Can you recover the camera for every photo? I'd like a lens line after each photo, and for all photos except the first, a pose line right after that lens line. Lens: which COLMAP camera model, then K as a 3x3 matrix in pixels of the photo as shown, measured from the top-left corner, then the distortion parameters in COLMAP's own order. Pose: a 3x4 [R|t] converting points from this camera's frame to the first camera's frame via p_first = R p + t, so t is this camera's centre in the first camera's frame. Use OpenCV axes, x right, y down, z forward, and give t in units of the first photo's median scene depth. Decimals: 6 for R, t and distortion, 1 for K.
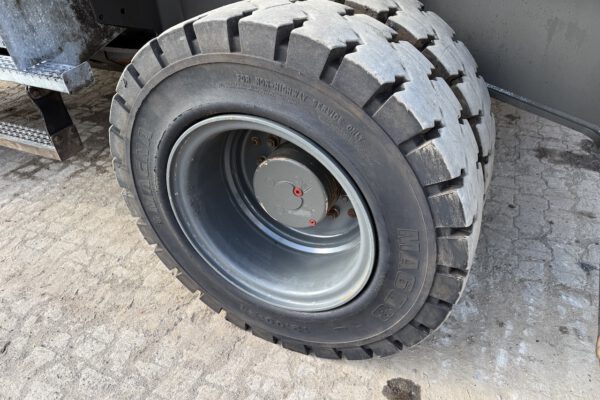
lens RADIAL K [[422.8, 0, 298.1], [0, 422.8, 203.0], [0, 0, 1]] dist [0.064442, -0.074952]
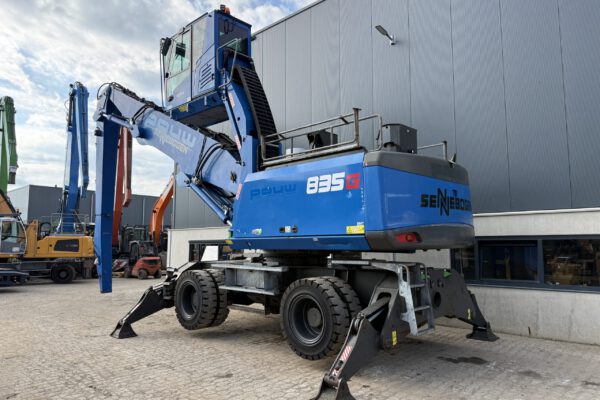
lens RADIAL K [[421.8, 0, 300.0], [0, 421.8, 200.0], [0, 0, 1]] dist [0.099898, -0.148349]
pose [[0.948131, -0.005741, -0.317829, 1.711180], [-0.201566, 0.762274, -0.615069, 2.469411], [0.245804, 0.647229, 0.721578, -4.191616]]
